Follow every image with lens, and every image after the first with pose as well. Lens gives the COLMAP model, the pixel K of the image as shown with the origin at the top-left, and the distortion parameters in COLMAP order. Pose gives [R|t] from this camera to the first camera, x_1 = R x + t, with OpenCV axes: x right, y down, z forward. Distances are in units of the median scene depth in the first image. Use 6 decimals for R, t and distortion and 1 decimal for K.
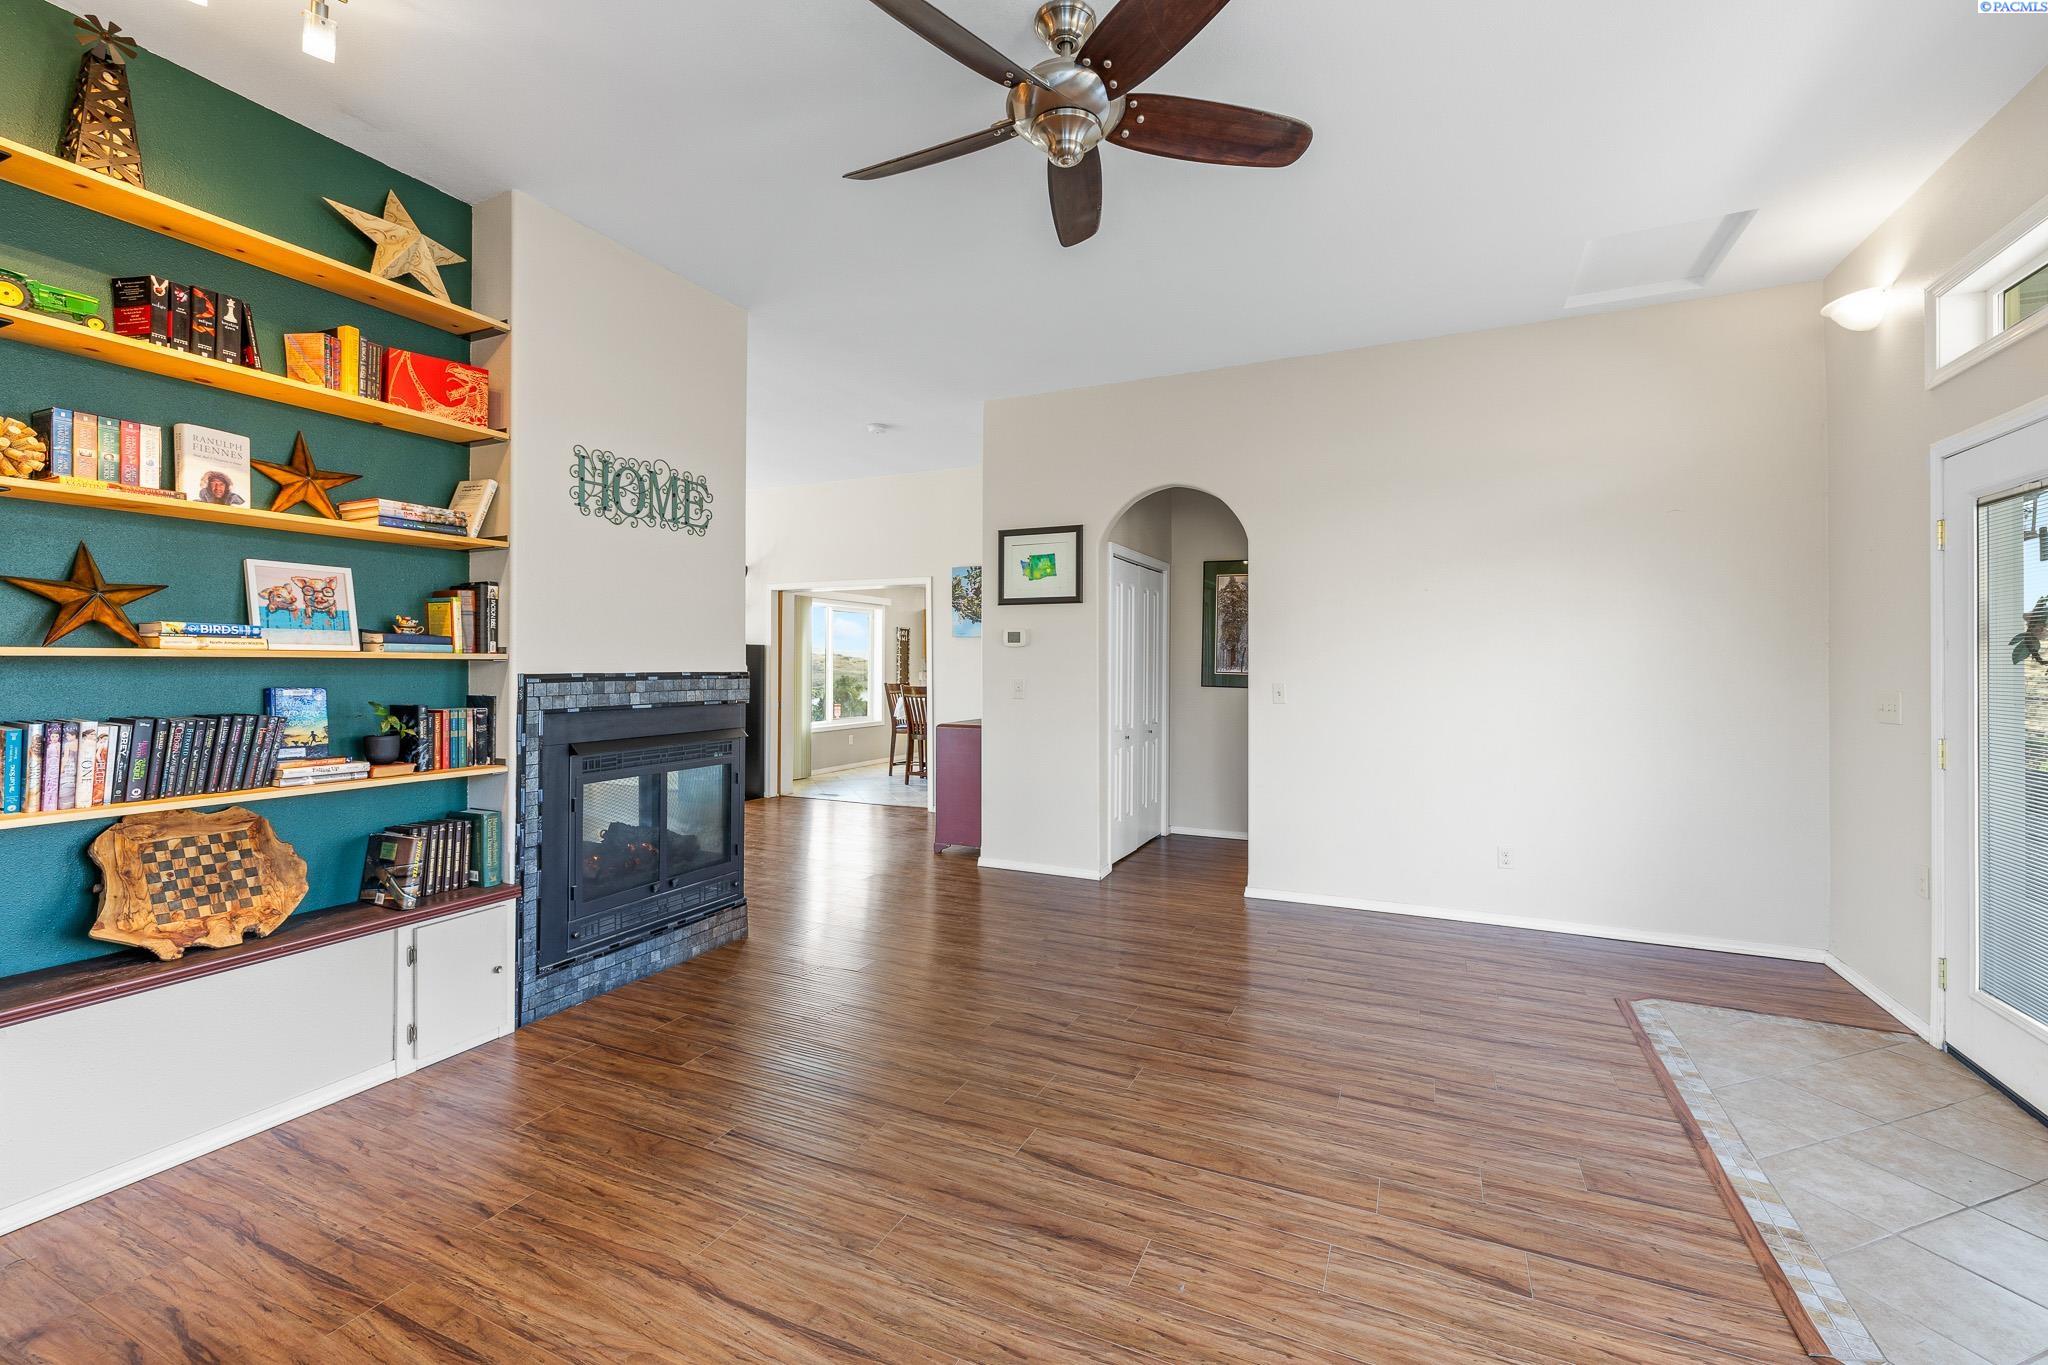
lens RADIAL K [[860.9, 0, 1023.0], [0, 860.9, 666.5], [0, 0, 1]] dist [0.001845, 0.000603]
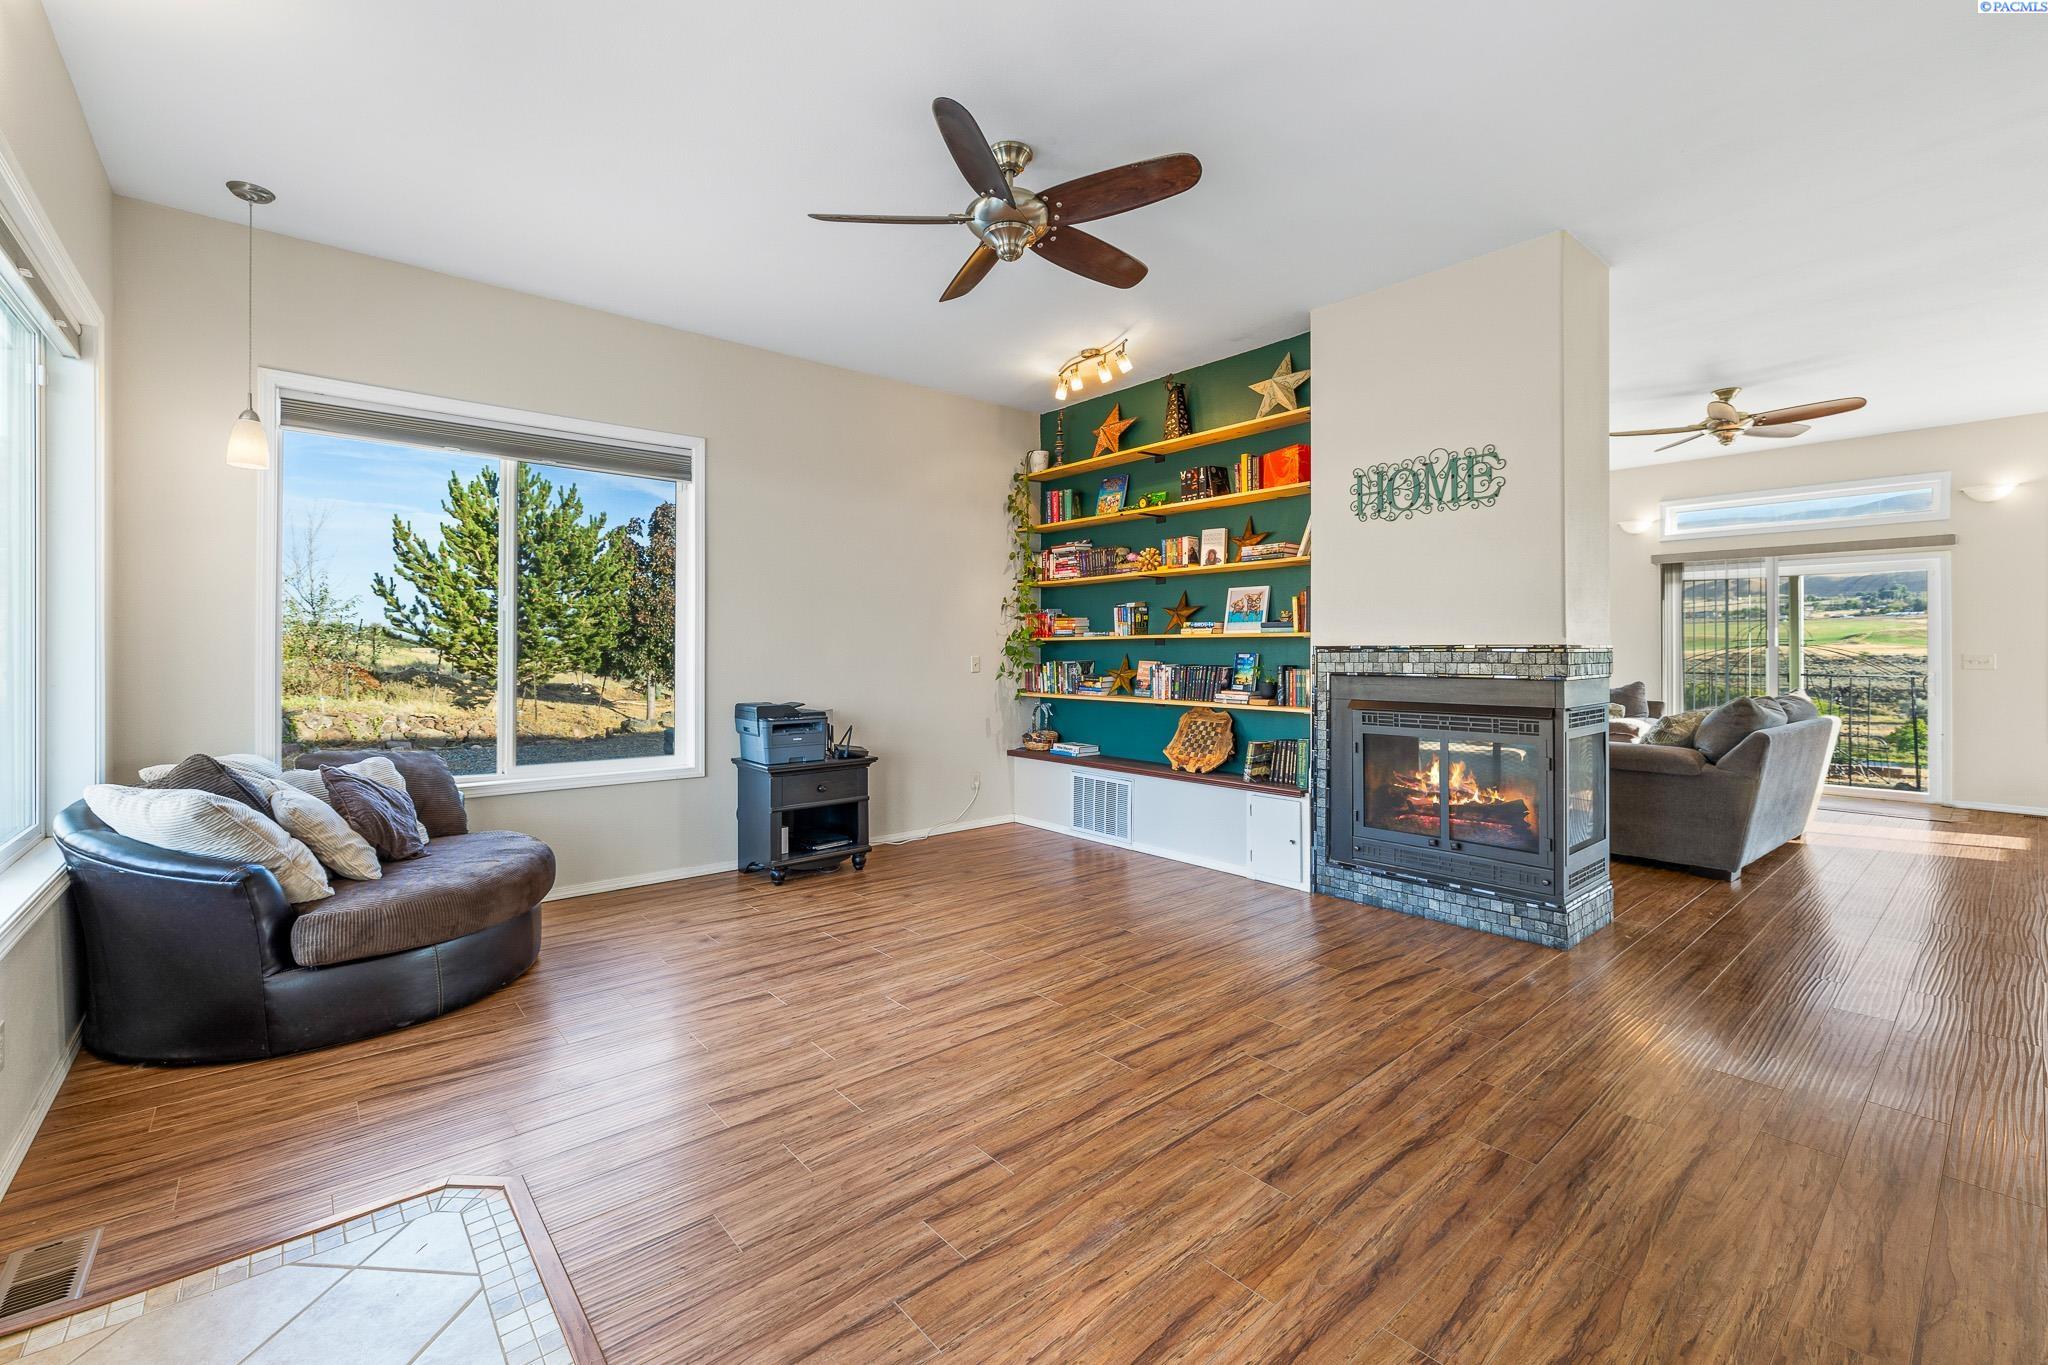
lens RADIAL K [[860.9, 0, 1021.3], [0, 860.9, 651.1], [0, 0, 1]] dist [0.001845, 0.000603]
pose [[-0.411419, -0.001695, -0.911445, 1.027637], [-0.001732, 0.999998, -0.001078, 0.021795], [0.911444, 0.001135, -0.411422, 1.272974]]
